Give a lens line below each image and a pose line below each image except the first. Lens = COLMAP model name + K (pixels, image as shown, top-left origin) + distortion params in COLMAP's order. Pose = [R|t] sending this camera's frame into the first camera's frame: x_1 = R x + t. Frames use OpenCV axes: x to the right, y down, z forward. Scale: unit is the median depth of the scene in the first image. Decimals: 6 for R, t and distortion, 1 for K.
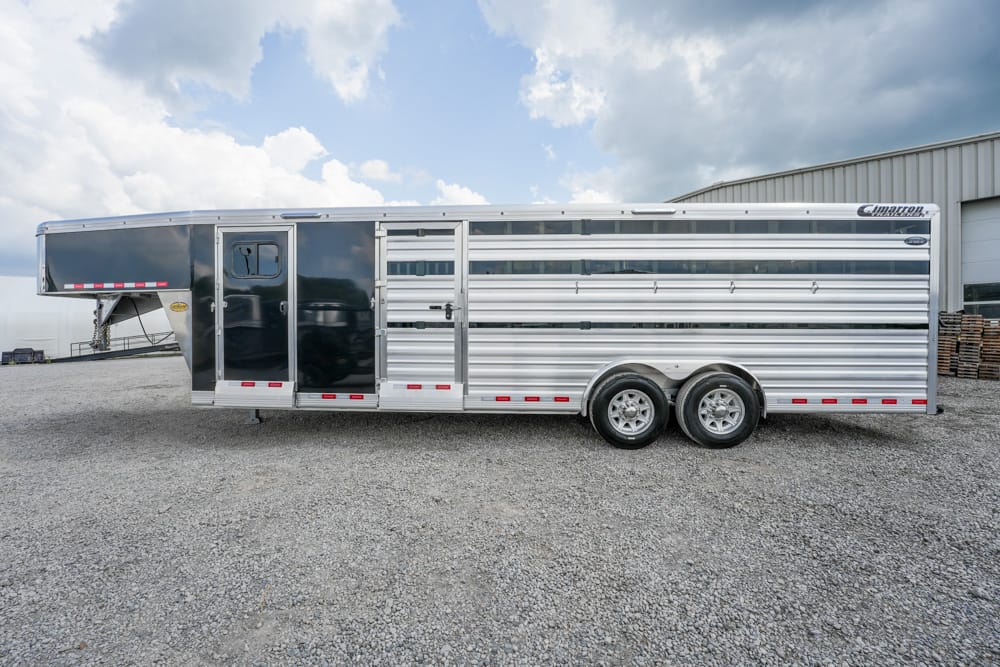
lens RADIAL K [[410.5, 0, 500.7], [0, 410.5, 329.3], [0, 0, 1]] dist [-0.025736, 0.000405]
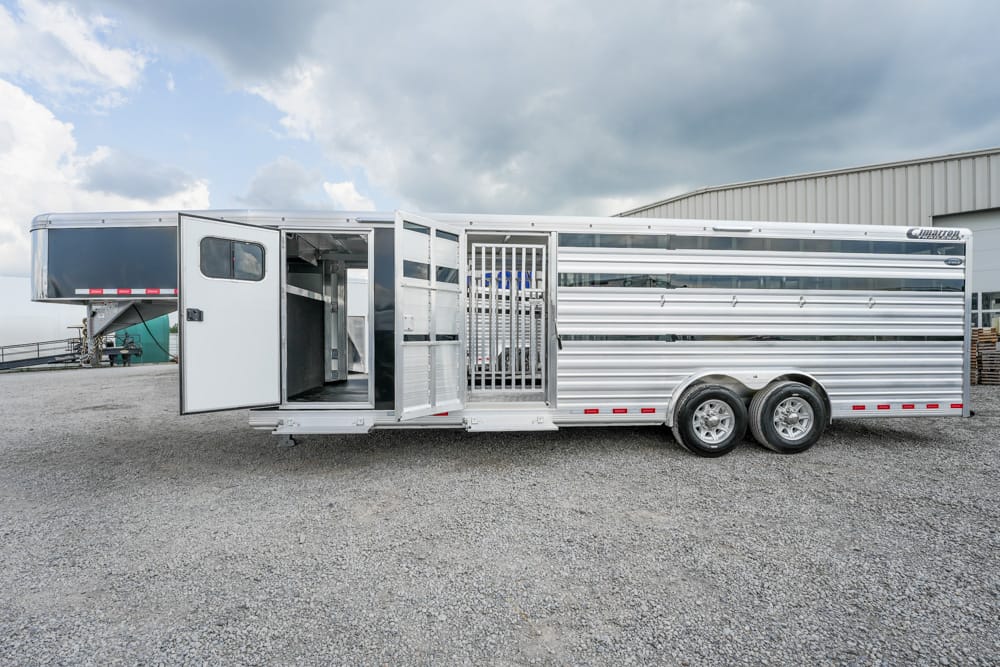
lens RADIAL K [[453.8, 0, 500.0], [0, 453.8, 333.5], [0, 0, 1]] dist [-0.018291, 0.000727]
pose [[0.991577, -0.000087, 0.129517, -0.369260], [0.000615, 0.999992, -0.004043, -0.016430], [-0.129516, 0.004088, 0.991569, -0.067650]]
